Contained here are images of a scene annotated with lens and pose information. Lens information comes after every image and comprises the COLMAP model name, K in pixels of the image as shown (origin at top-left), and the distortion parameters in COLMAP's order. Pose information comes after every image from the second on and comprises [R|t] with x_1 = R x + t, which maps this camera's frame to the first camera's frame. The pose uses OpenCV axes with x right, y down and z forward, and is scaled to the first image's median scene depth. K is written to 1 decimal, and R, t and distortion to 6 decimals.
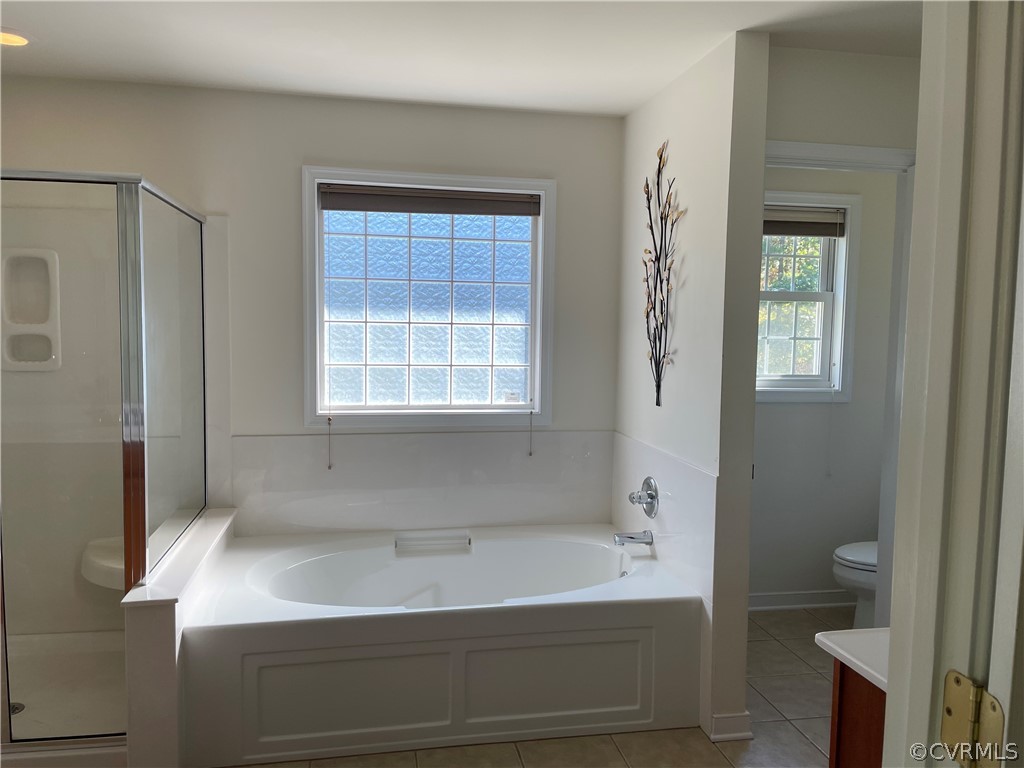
lens RADIAL K [[783.1, 0, 504.9], [0, 783.1, 380.9], [0, 0, 1]] dist [0.078204, -0.004682]
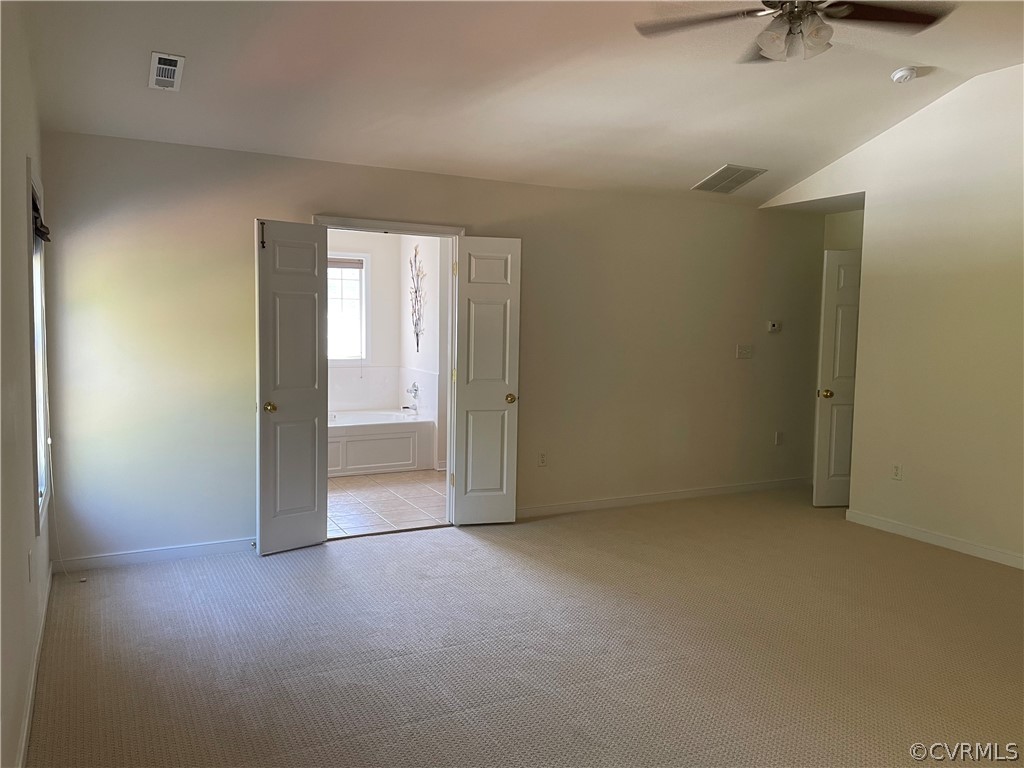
lens RADIAL K [[783.1, 0, 504.9], [0, 783.1, 380.9], [0, 0, 1]] dist [0.078204, -0.004682]
pose [[0.958514, -0.023367, 0.284088, -0.238908], [0.020220, 0.999697, 0.014007, 0.092434], [-0.284329, -0.007681, 0.958696, -1.411533]]
